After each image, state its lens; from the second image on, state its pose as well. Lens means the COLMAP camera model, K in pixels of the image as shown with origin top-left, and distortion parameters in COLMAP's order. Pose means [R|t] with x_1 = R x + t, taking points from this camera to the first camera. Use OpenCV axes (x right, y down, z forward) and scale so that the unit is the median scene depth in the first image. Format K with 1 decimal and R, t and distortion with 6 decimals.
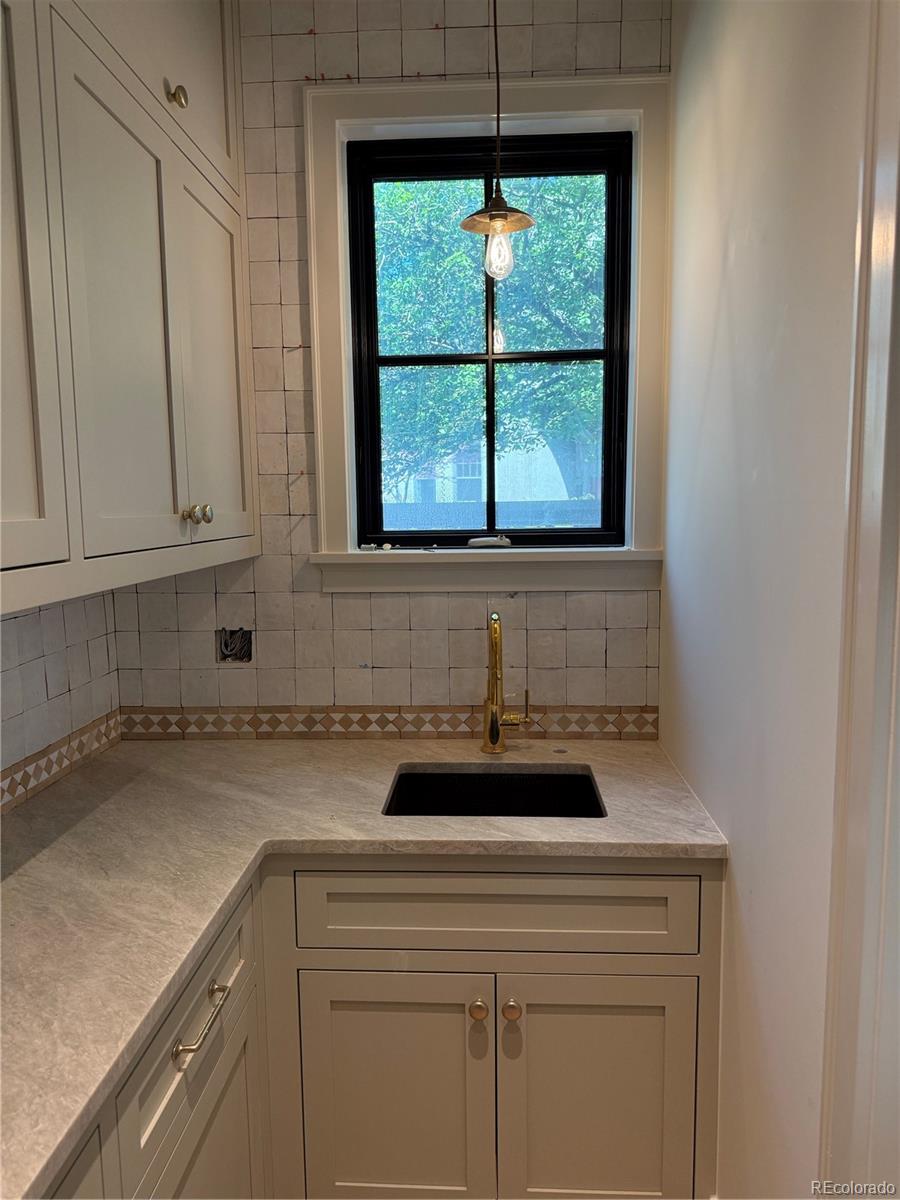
lens RADIAL K [[849.7, 0, 441.8], [0, 849.7, 602.2], [0, 0, 1]] dist [0.040683, -0.056417]
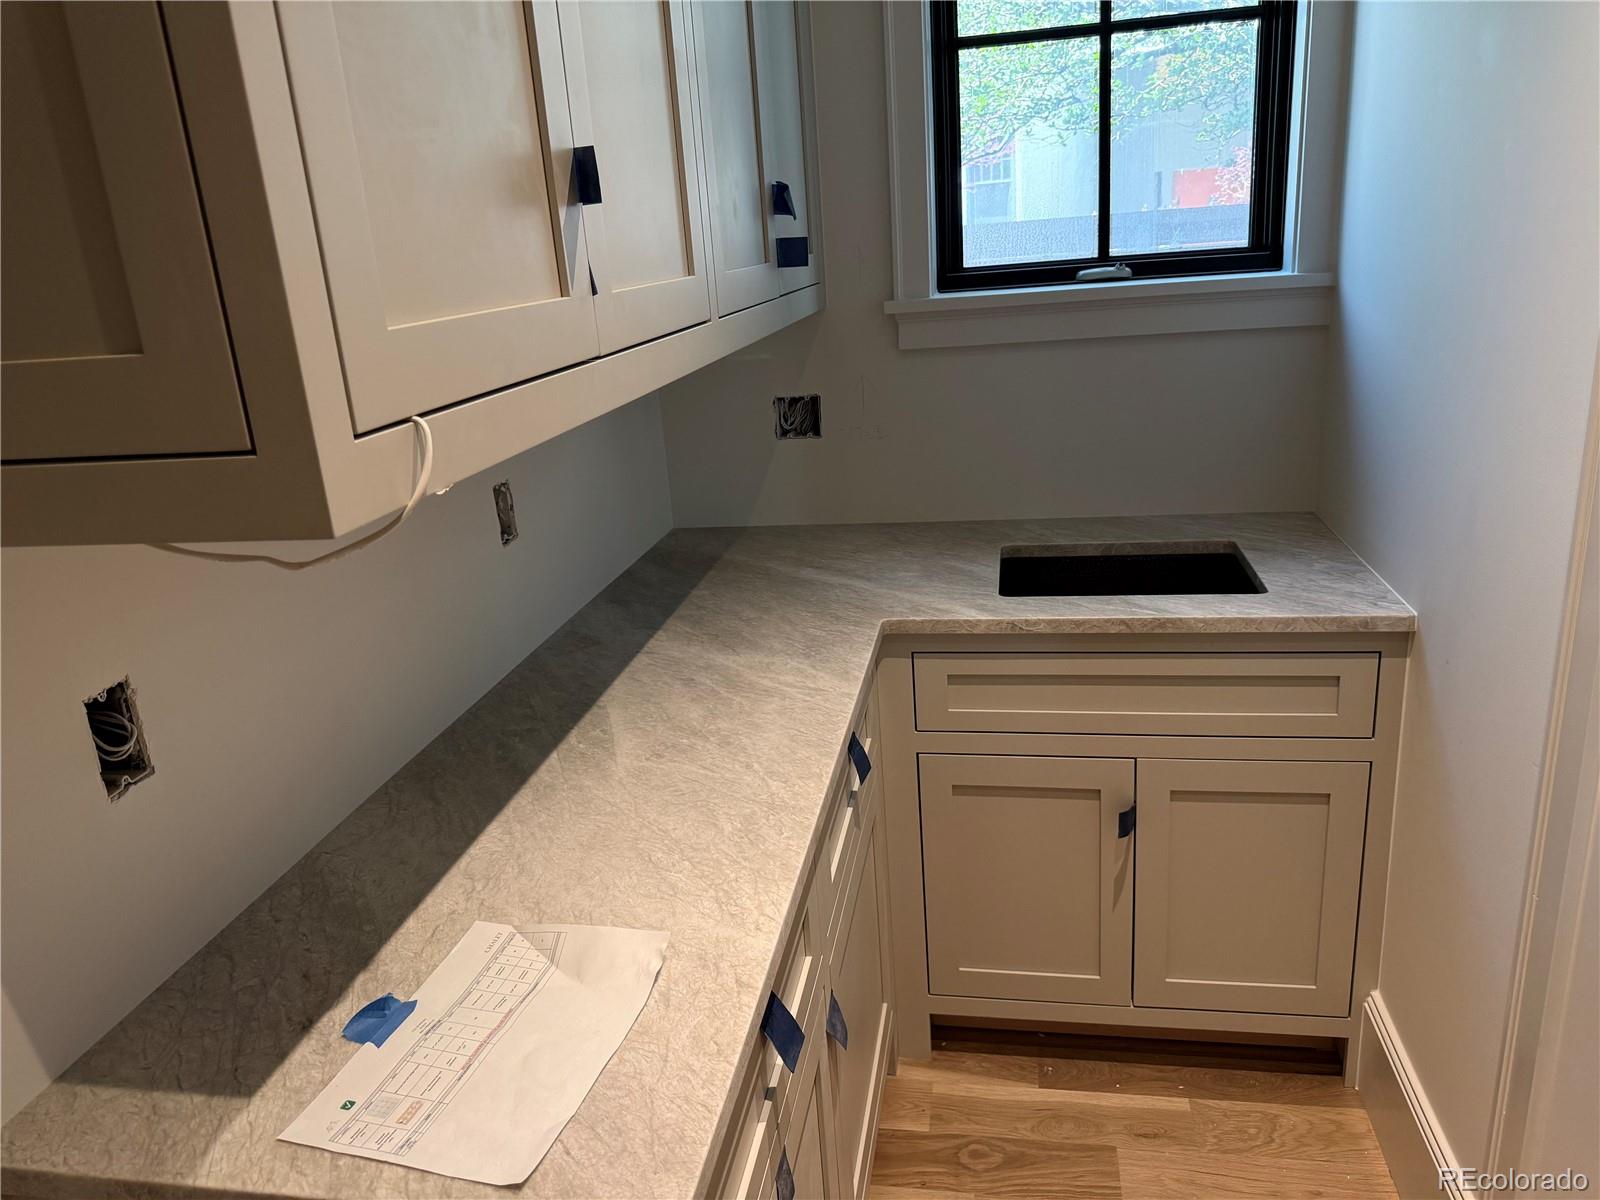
lens RADIAL K [[1132.9, 0, 802.9], [0, 1132.9, 598.2], [0, 0, 1]] dist [0.040683, -0.056417]
pose [[0.990750, -0.014883, -0.134880, -0.123156], [0.041528, 0.979531, 0.196963, 0.007744], [0.129188, -0.200742, 0.971089, -0.200907]]
